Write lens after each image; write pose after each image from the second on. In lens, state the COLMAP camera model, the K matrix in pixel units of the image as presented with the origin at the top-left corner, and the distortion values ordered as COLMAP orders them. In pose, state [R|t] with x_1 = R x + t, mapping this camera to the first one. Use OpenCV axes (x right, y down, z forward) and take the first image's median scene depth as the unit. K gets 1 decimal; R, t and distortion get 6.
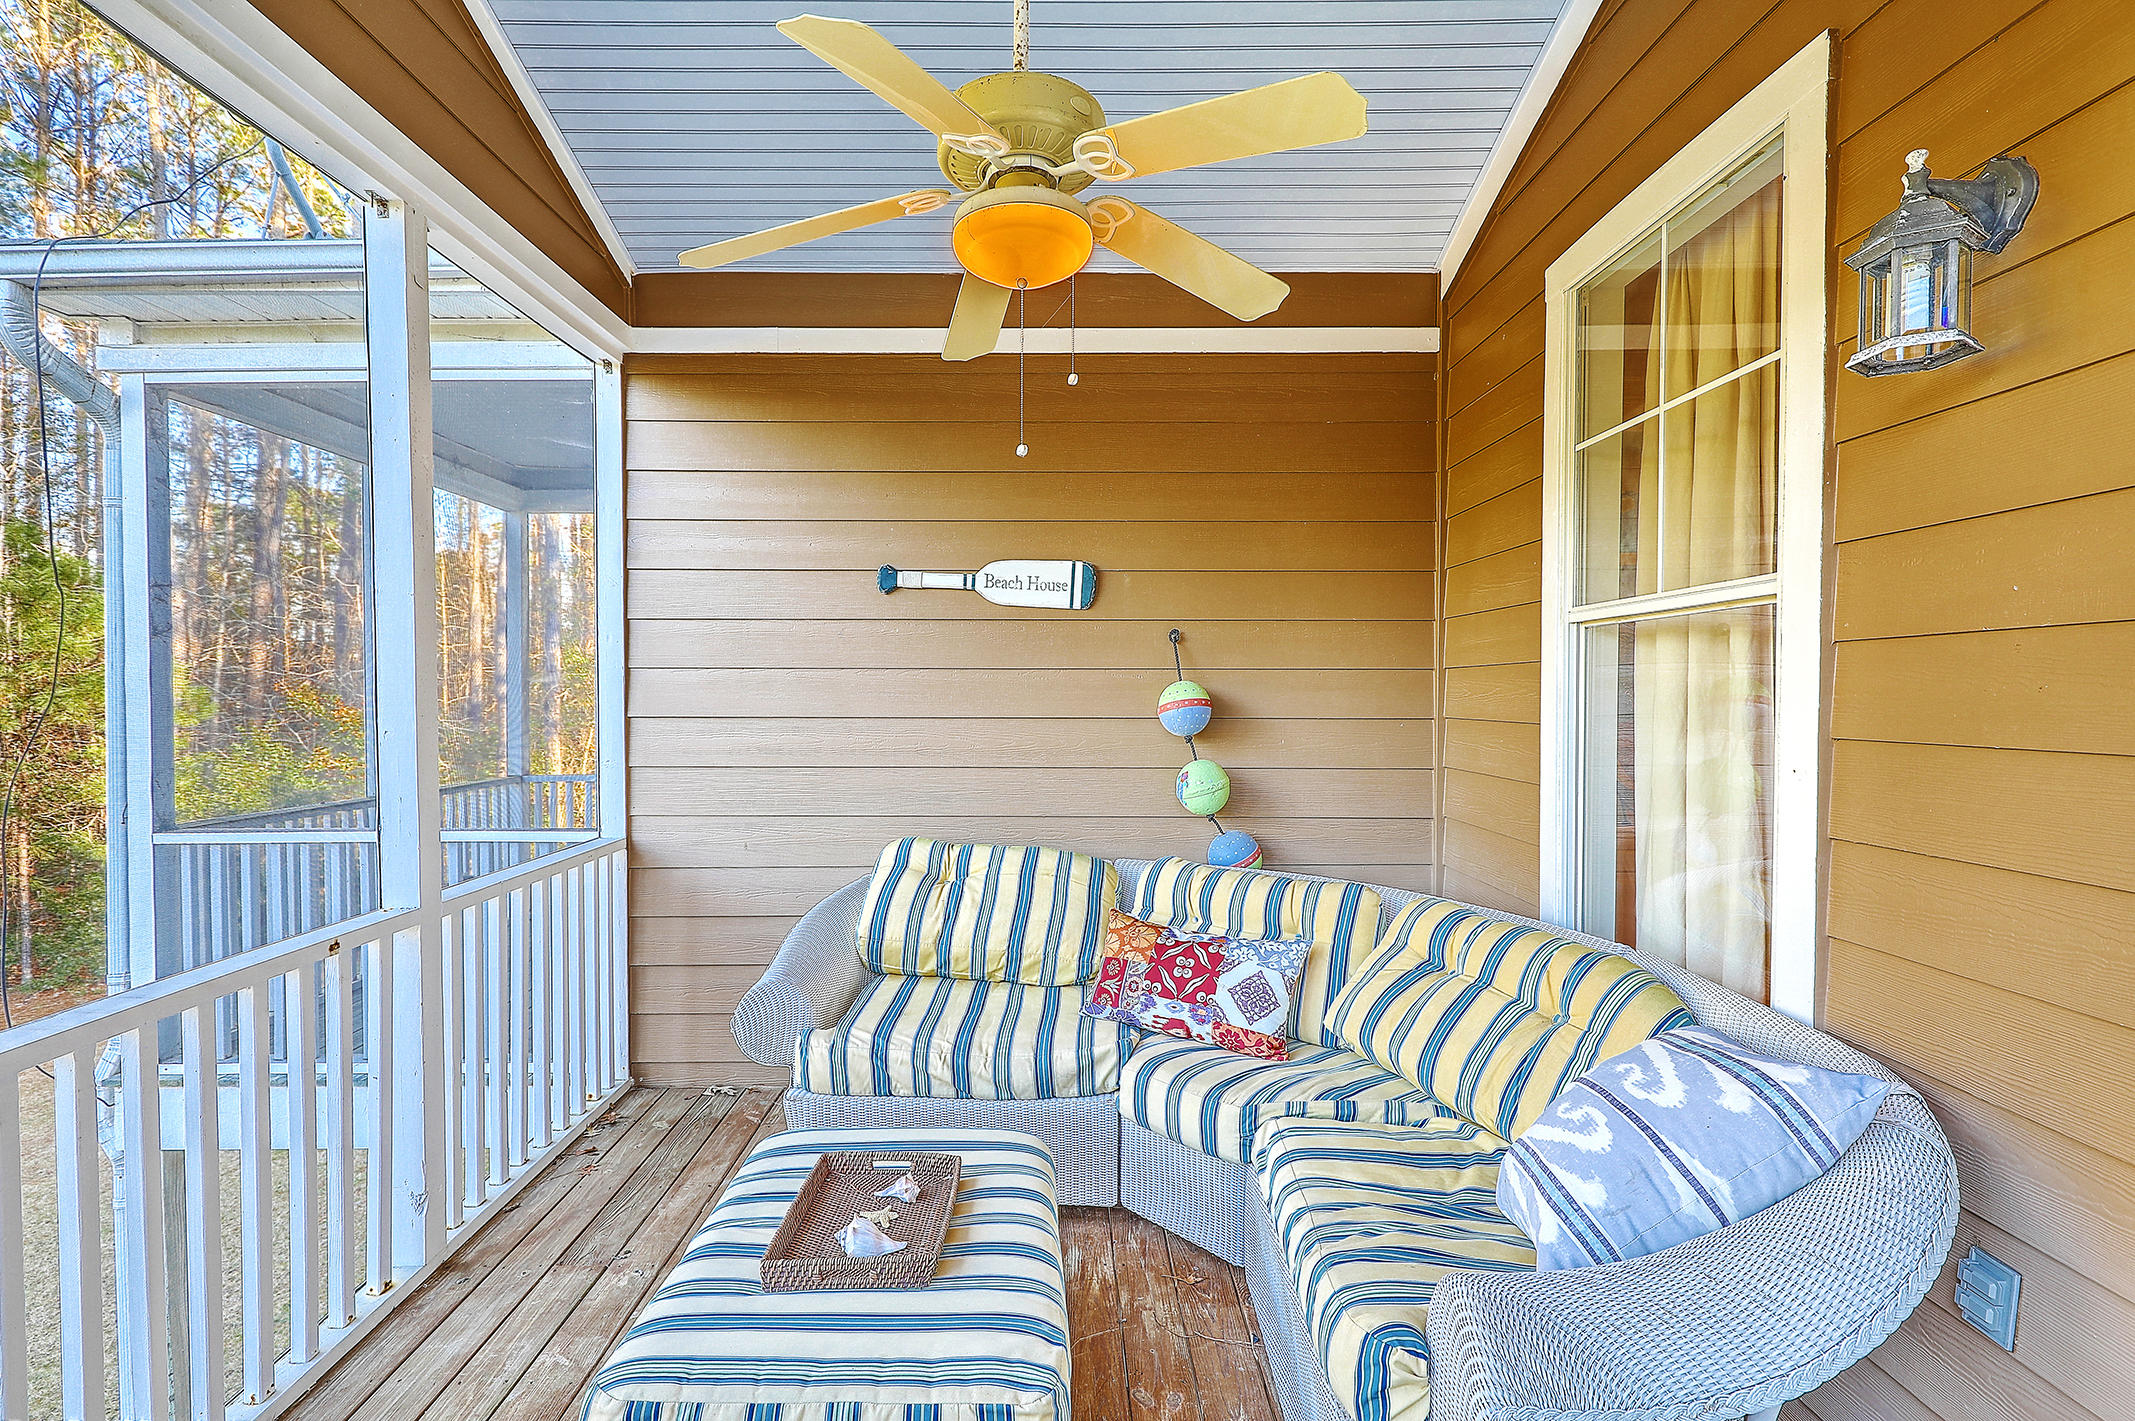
lens RADIAL K [[966.5, 0, 1065.2], [0, 966.5, 726.5], [0, 0, 1]] dist [-0.002592, 0.000281]
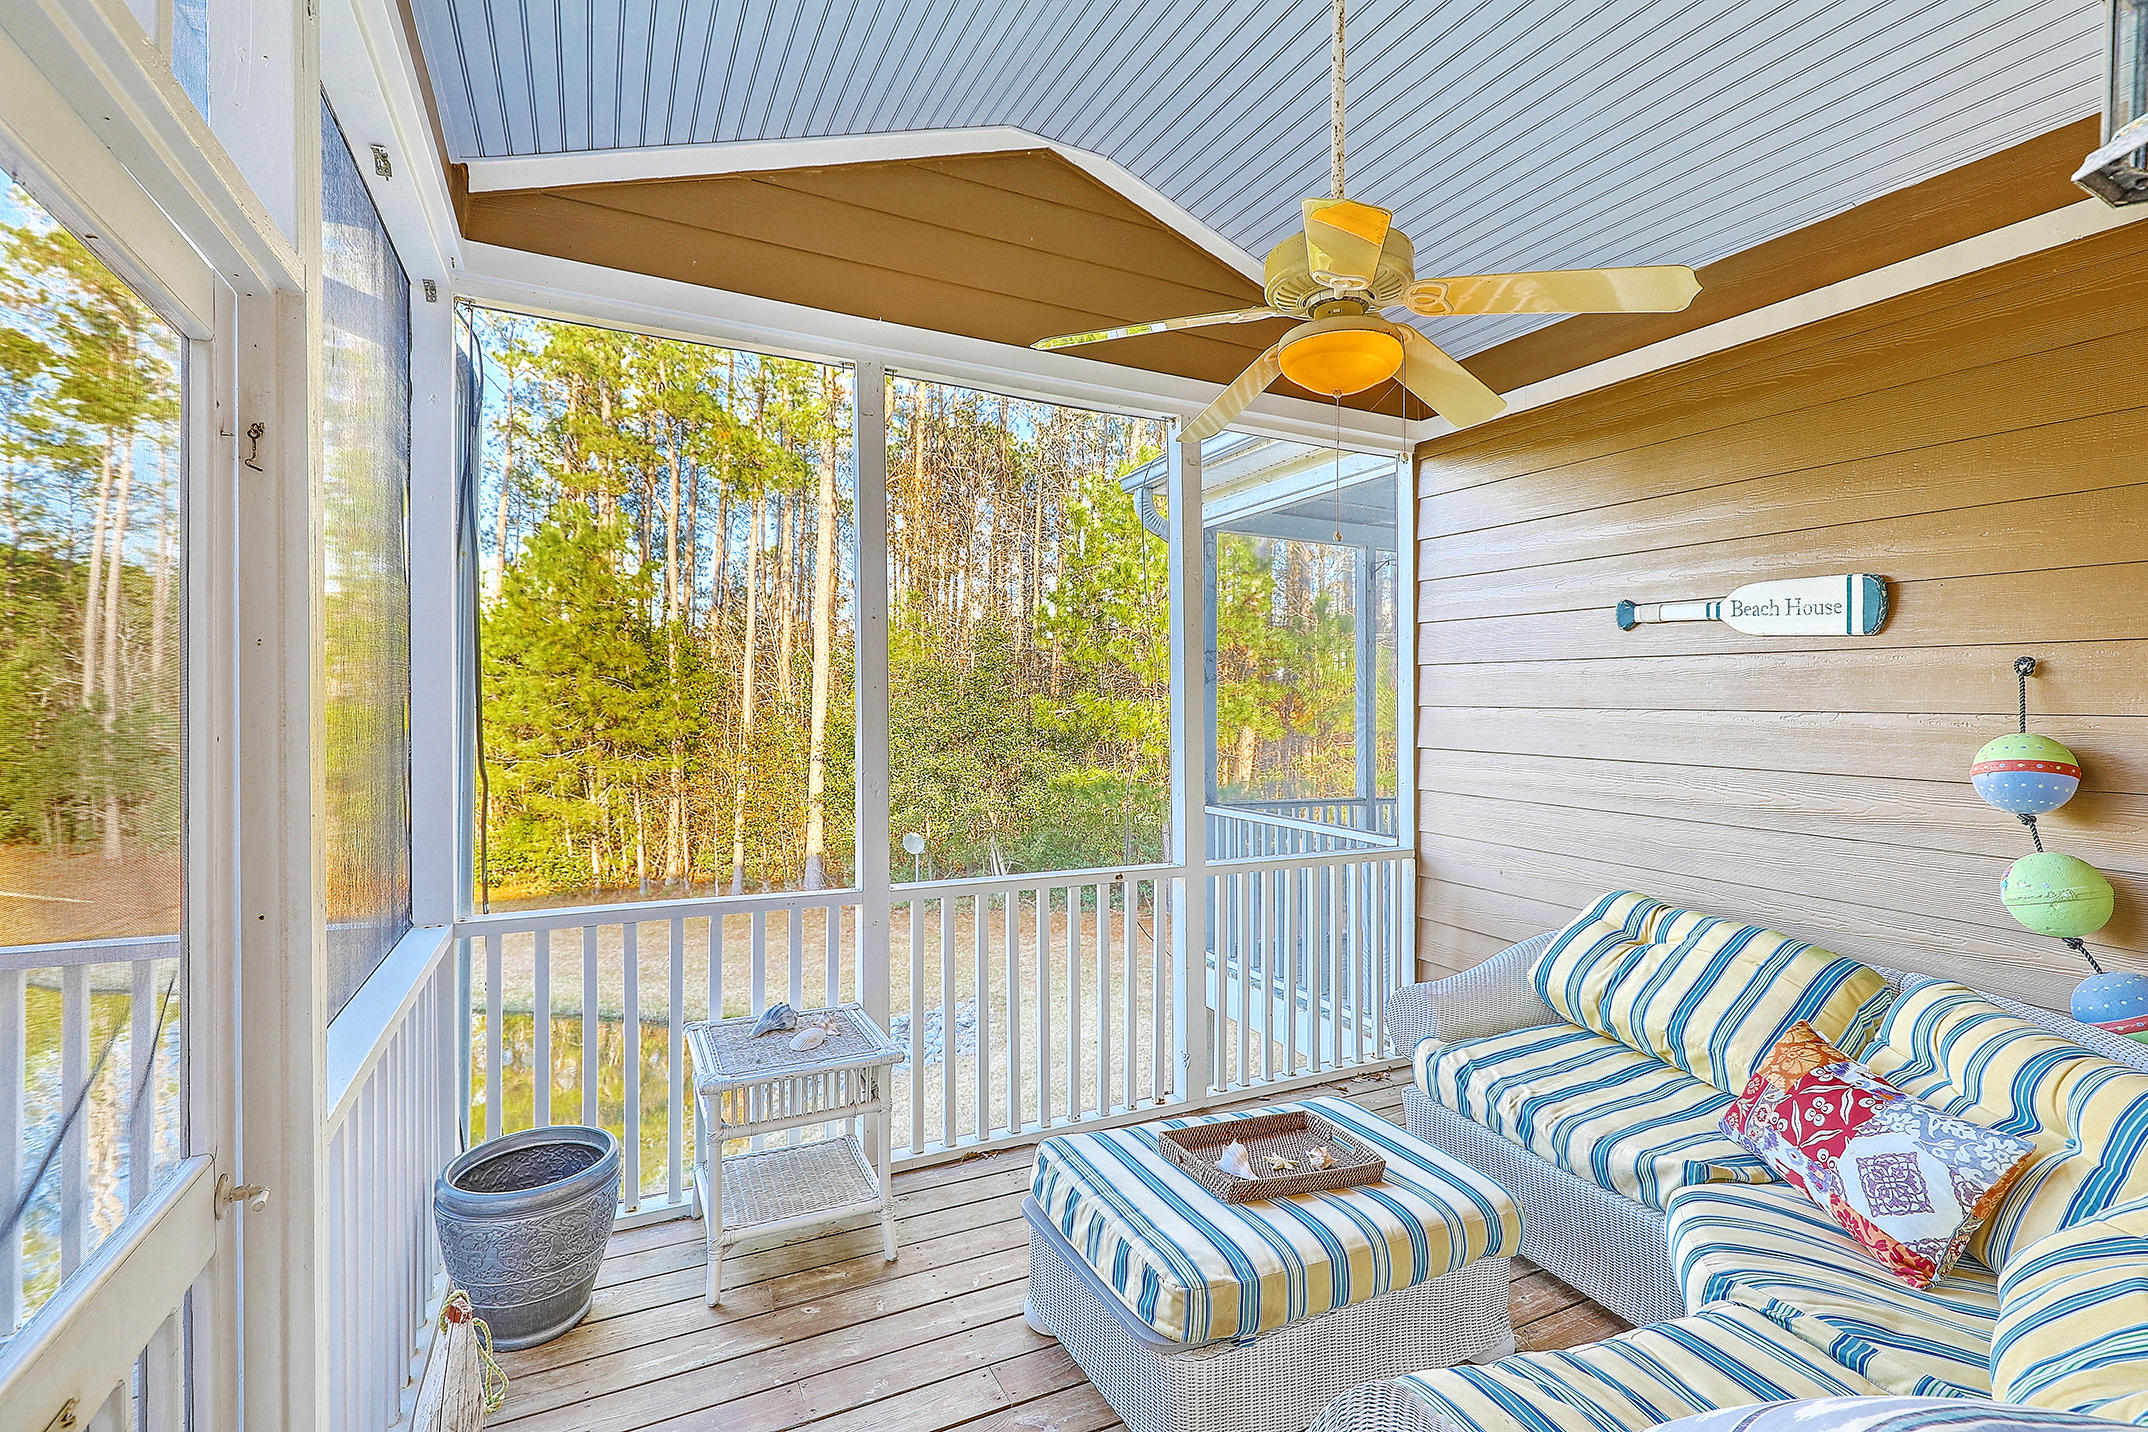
lens RADIAL K [[972.3, 0, 1079.2], [0, 972.3, 712.1], [0, 0, 1]] dist [-0.002592, 0.000281]
pose [[0.447271, 0.013126, -0.894302, 0.486878], [-0.033898, 0.999423, -0.002285, -0.041407], [0.893756, 0.031337, 0.447458, 0.107060]]
